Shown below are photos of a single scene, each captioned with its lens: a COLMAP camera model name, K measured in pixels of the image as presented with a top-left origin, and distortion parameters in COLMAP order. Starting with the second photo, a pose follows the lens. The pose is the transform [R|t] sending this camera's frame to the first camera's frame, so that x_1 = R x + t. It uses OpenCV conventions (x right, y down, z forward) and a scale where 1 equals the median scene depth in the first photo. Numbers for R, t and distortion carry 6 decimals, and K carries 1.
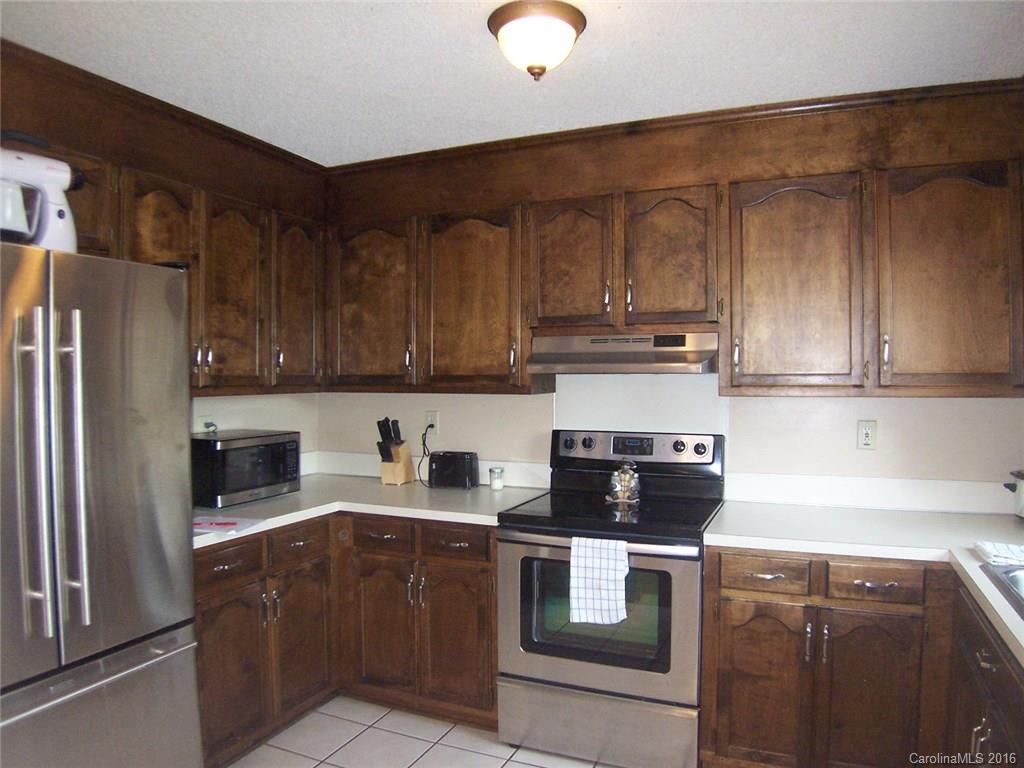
lens RADIAL K [[704.5, 0, 514.2], [0, 704.5, 381.6], [0, 0, 1]] dist [-0.092058, 0.007079]
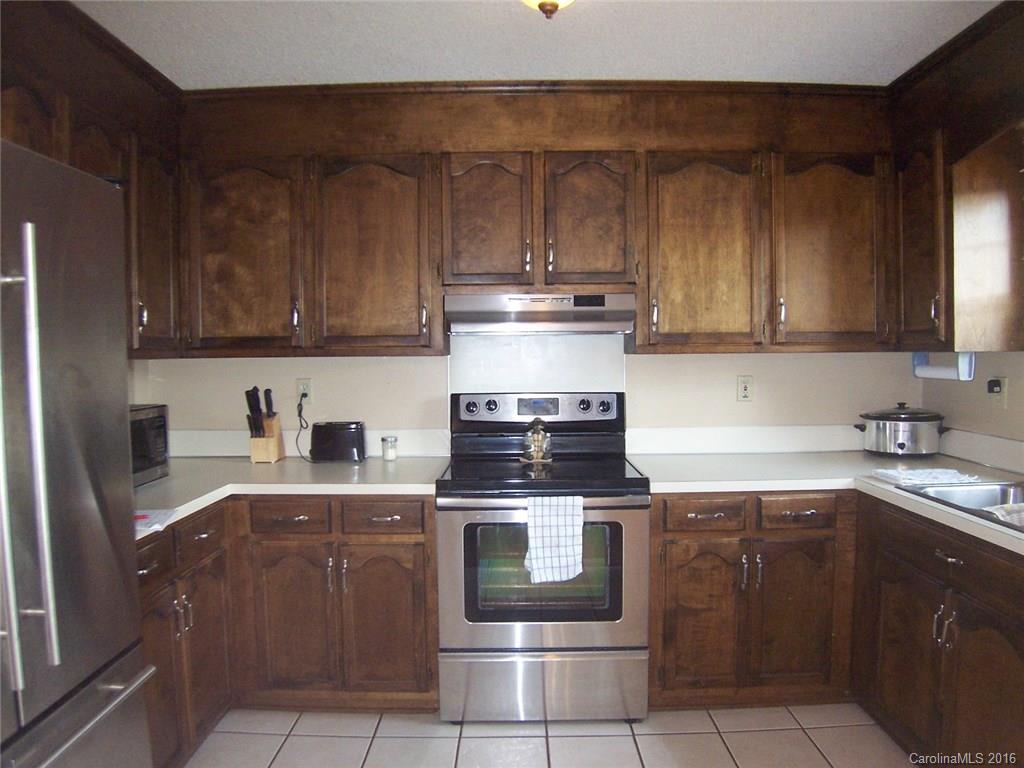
lens RADIAL K [[704.5, 0, 517.5], [0, 704.5, 380.2], [0, 0, 1]] dist [-0.092058, 0.007079]
pose [[0.917792, -0.021890, 0.396457, -0.288099], [0.010380, 0.999461, 0.031155, 0.025145], [-0.396925, -0.024478, 0.917524, 0.098830]]
